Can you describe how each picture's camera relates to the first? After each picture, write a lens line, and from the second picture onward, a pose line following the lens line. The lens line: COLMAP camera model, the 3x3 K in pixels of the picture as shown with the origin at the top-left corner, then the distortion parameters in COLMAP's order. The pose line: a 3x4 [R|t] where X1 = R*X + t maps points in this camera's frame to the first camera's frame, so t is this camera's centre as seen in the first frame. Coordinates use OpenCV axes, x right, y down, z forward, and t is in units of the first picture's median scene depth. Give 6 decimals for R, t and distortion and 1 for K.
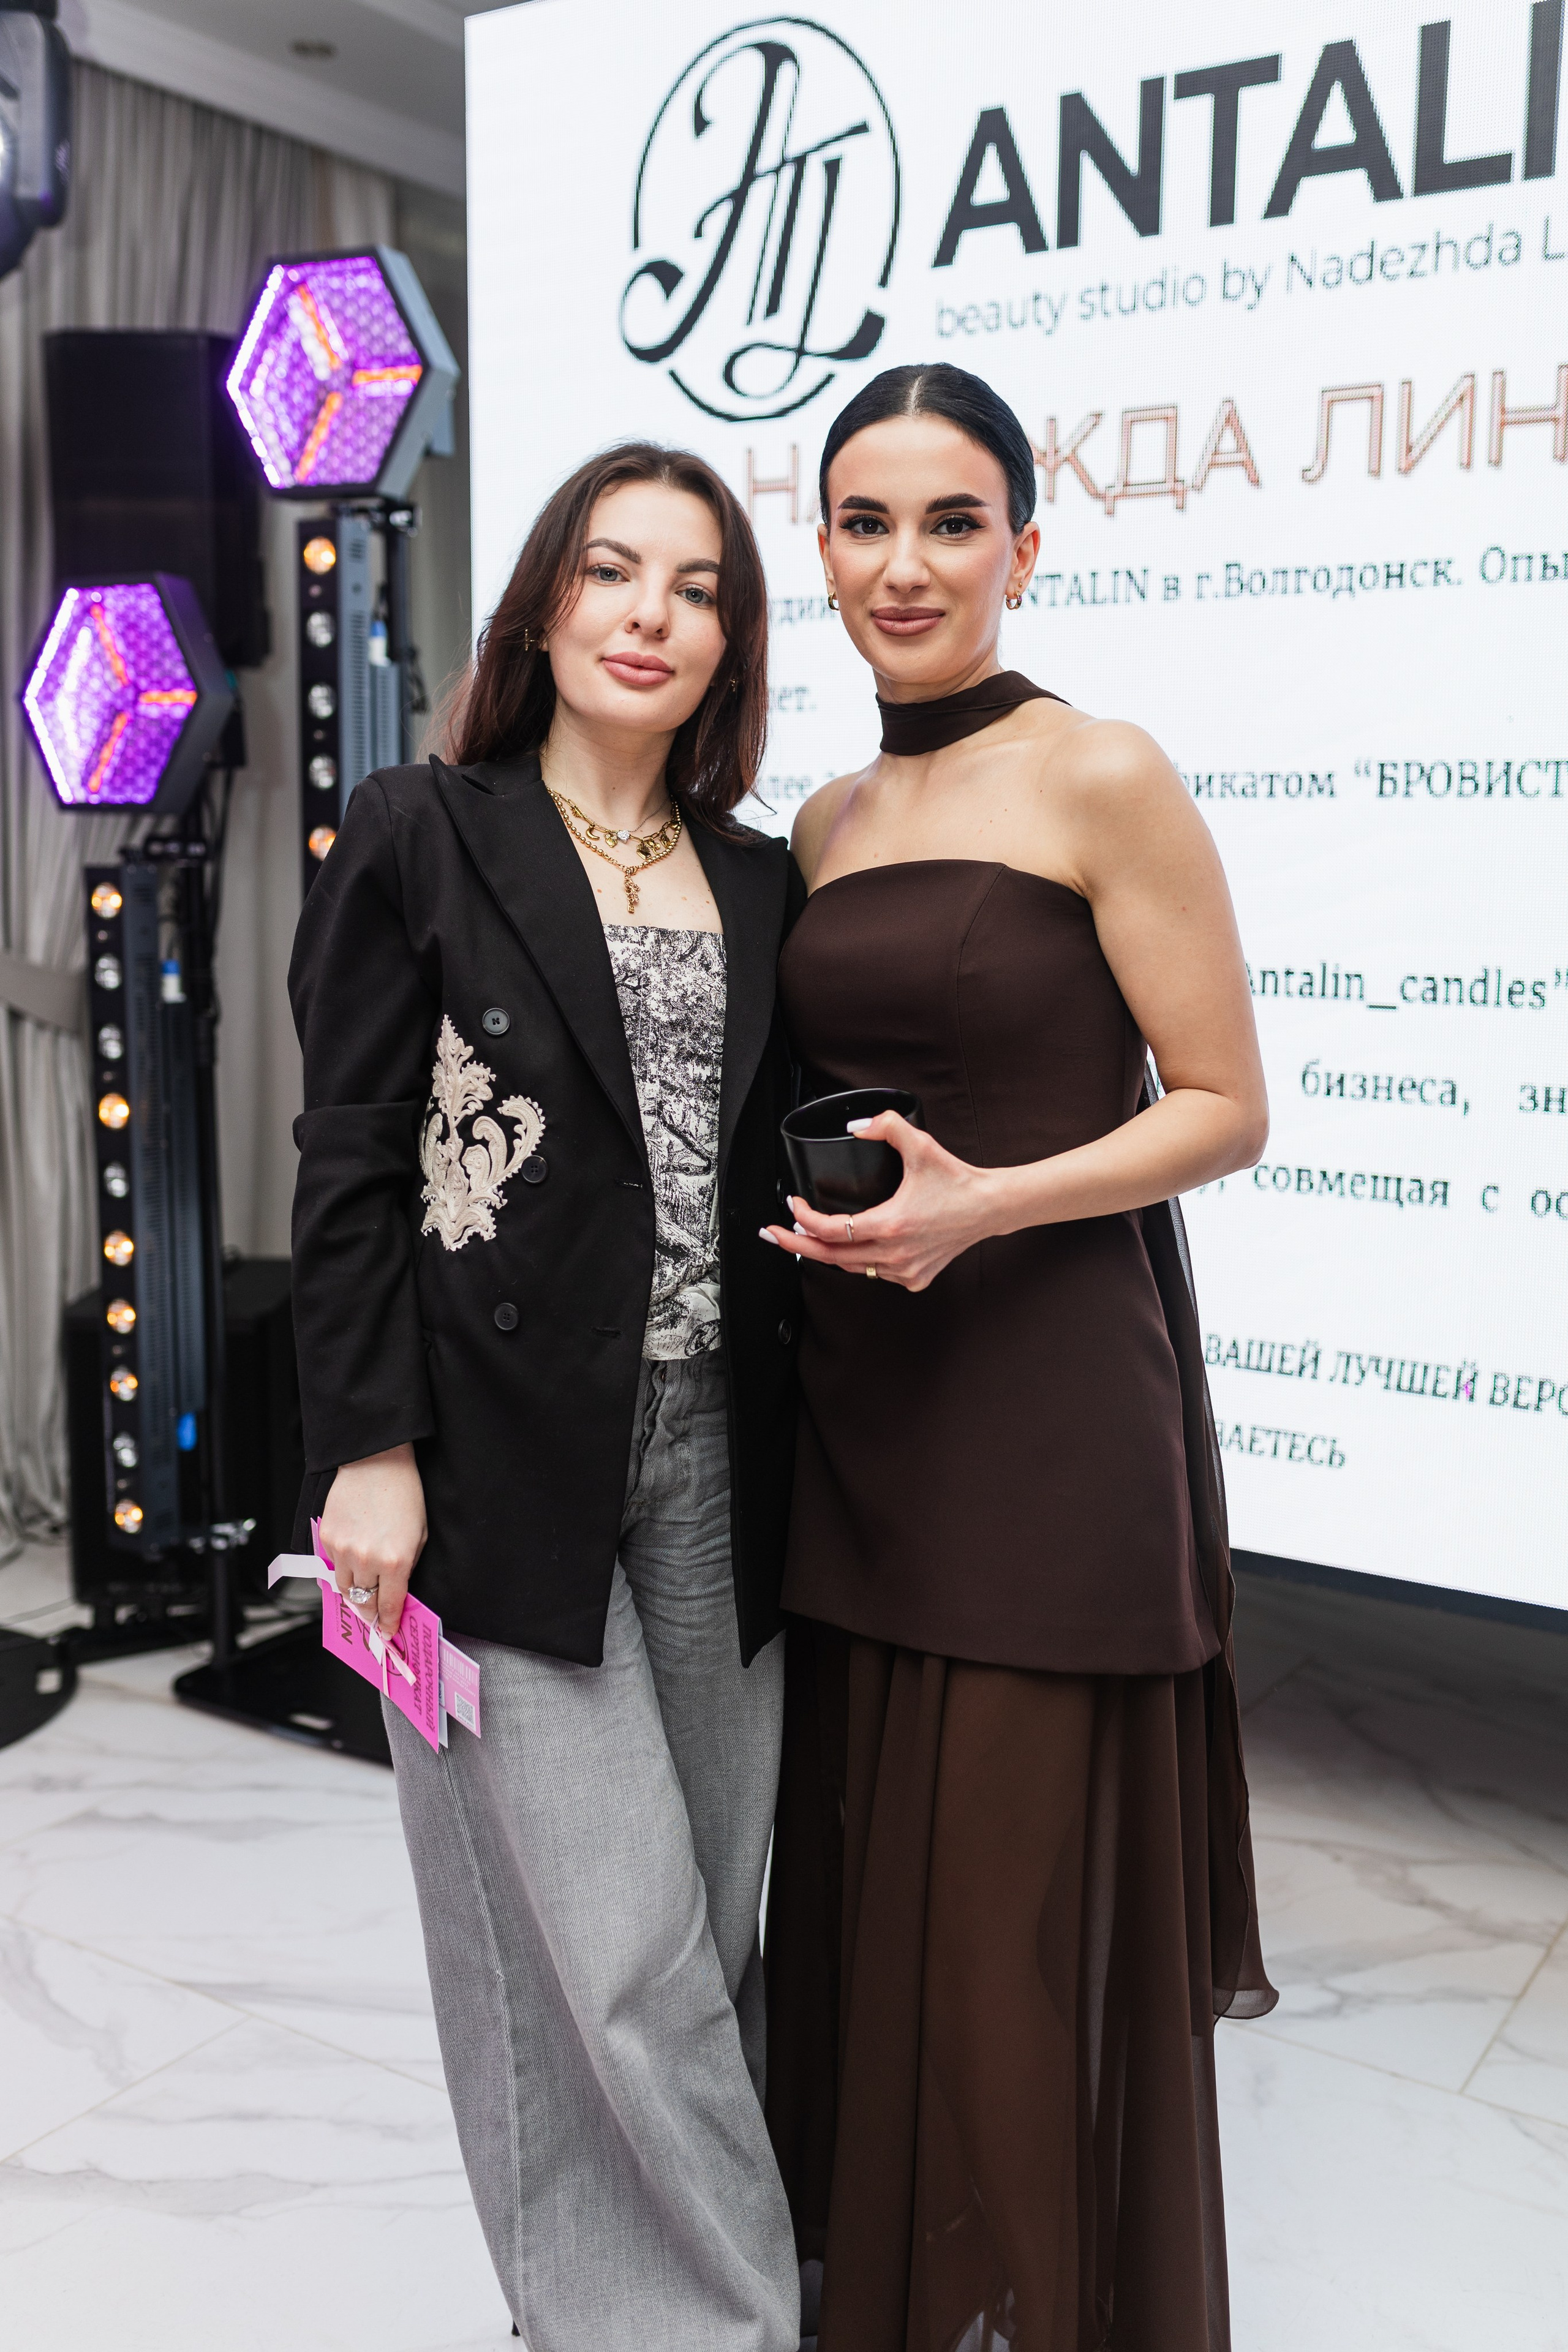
lens RADIAL K [[2271.6, 0, 801.1], [0, 2271.6, 1163.2], [0, 0, 1]] dist [0.010683, 0.004393]
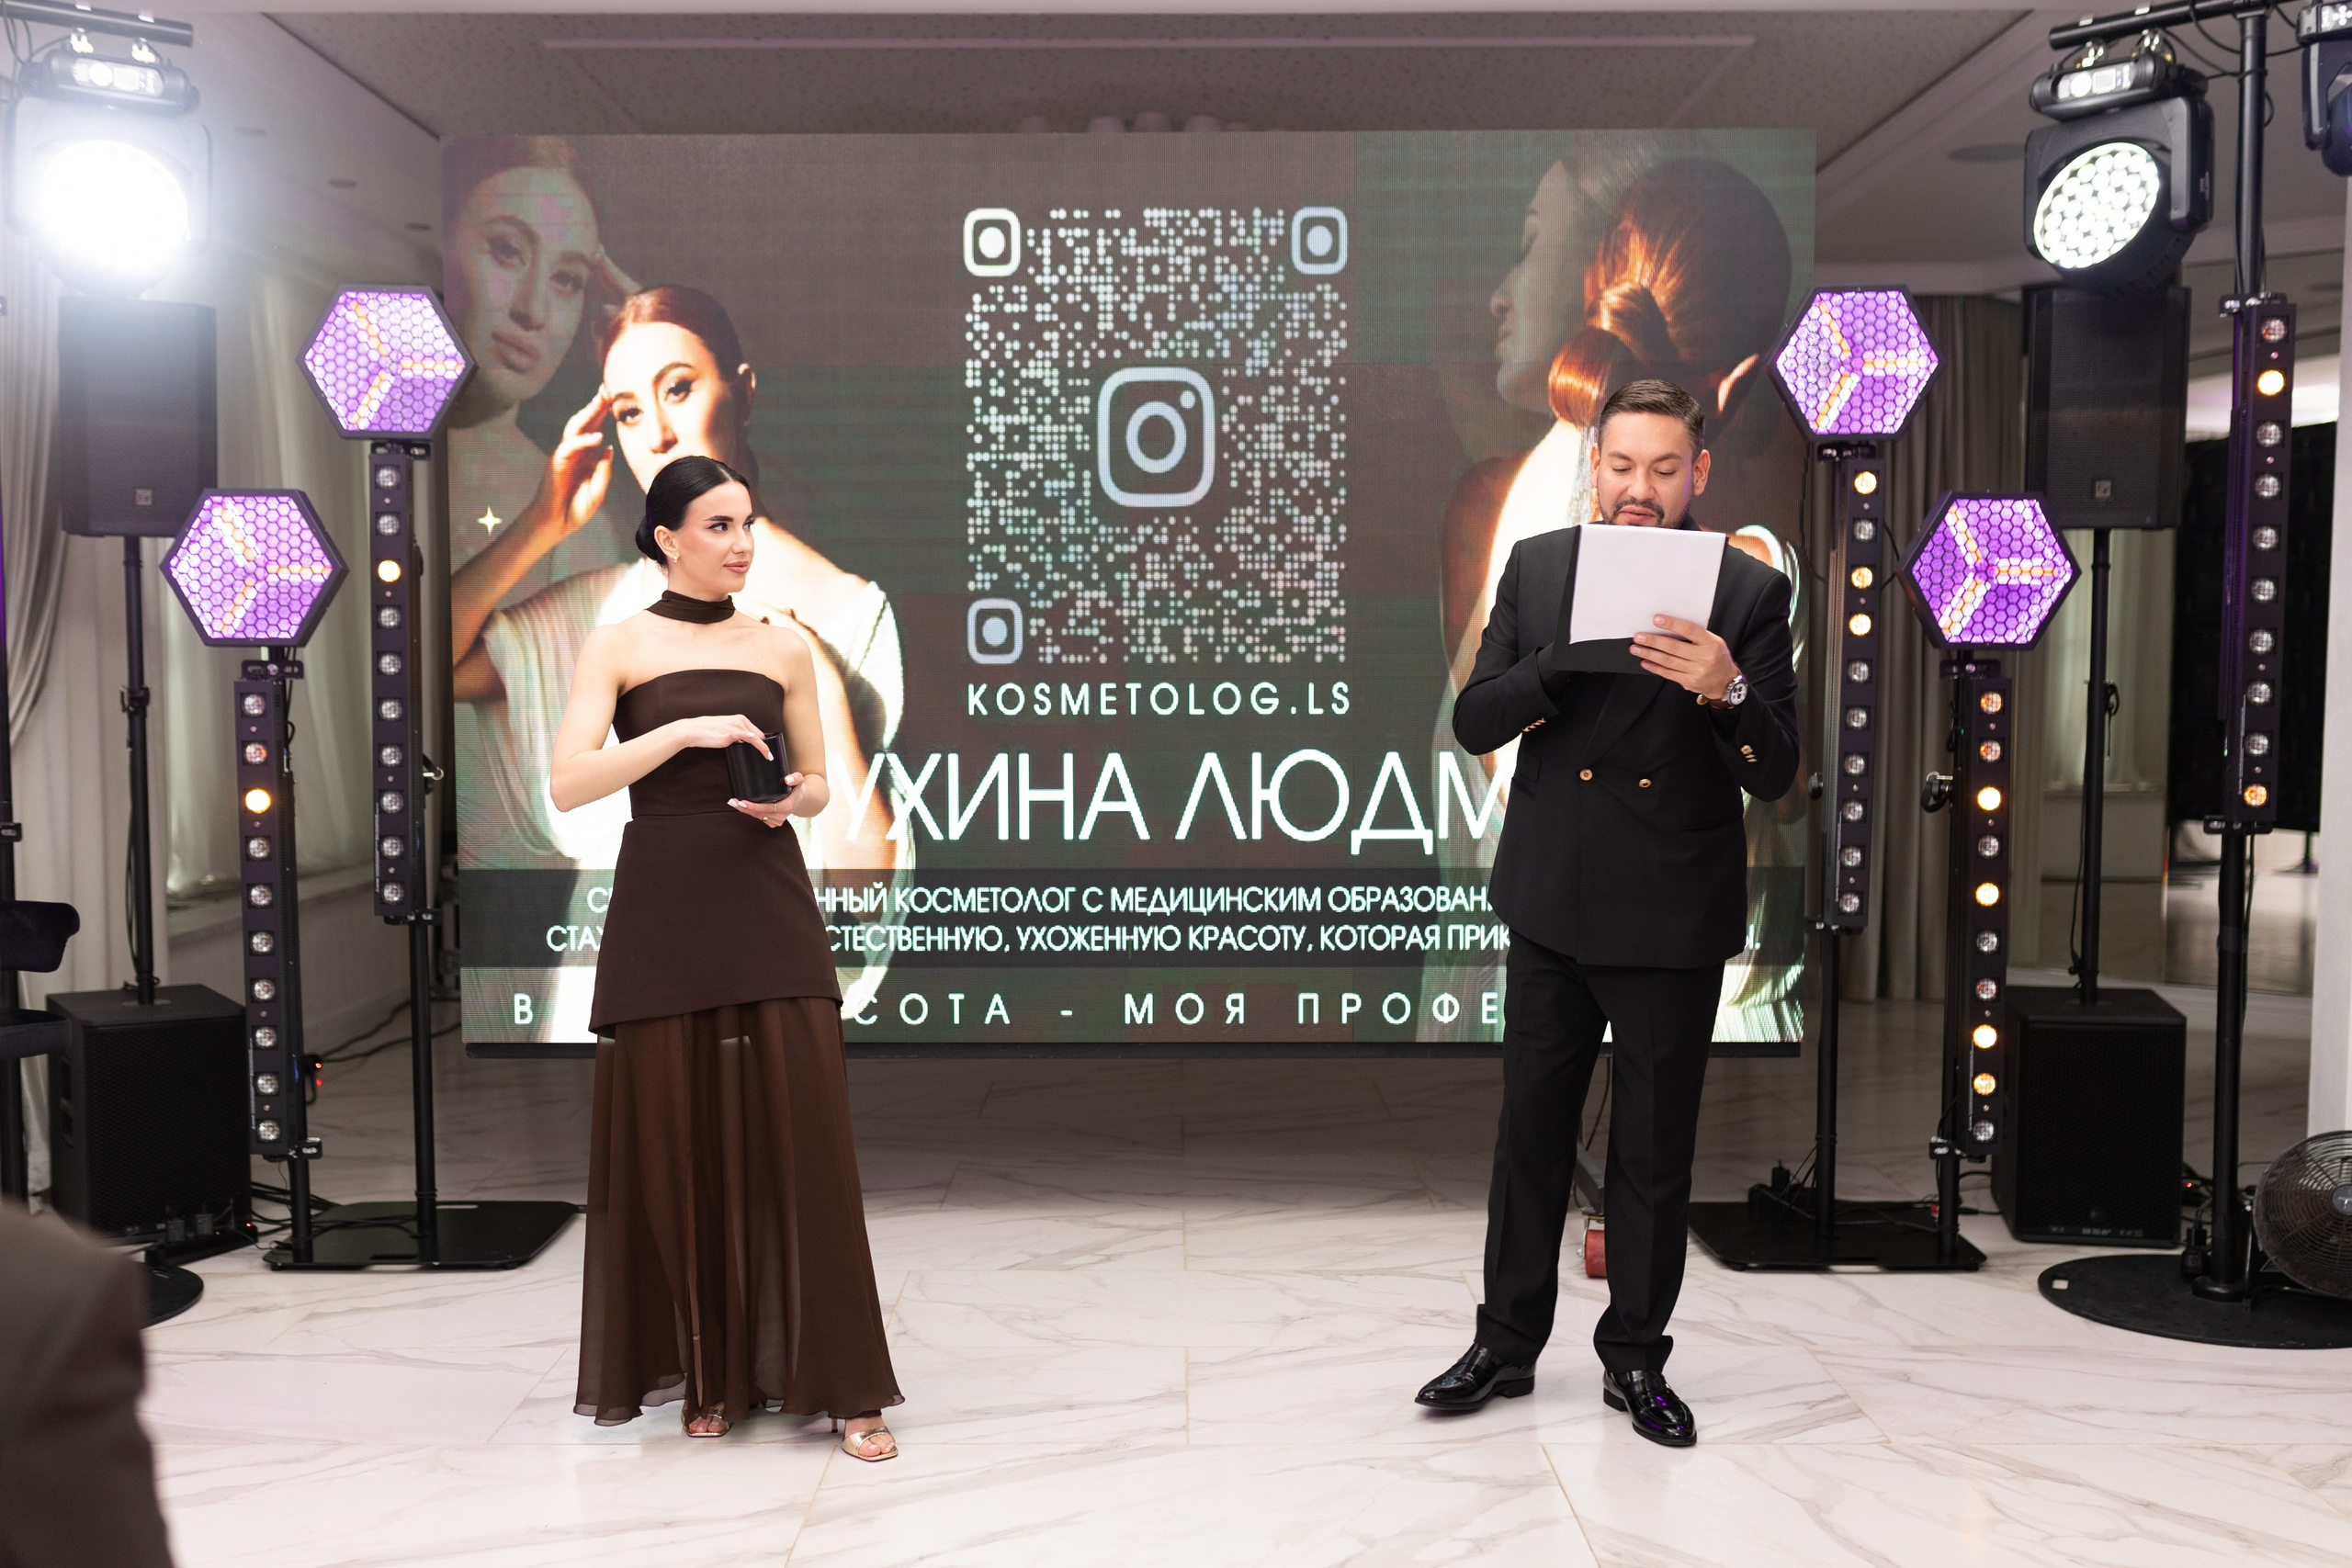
lens RADIAL K [[2402.1, 0, 1175.1], [0, 2402.1, 854.7], [0, 0, 1]] dist [0.012657, 0.001049]
pose [[0.841866, -0.054274, 0.536951, -0.660990], [0.086183, 0.995683, -0.034480, 0.088910], [-0.532761, 0.075304, 0.842908, -0.641021]]
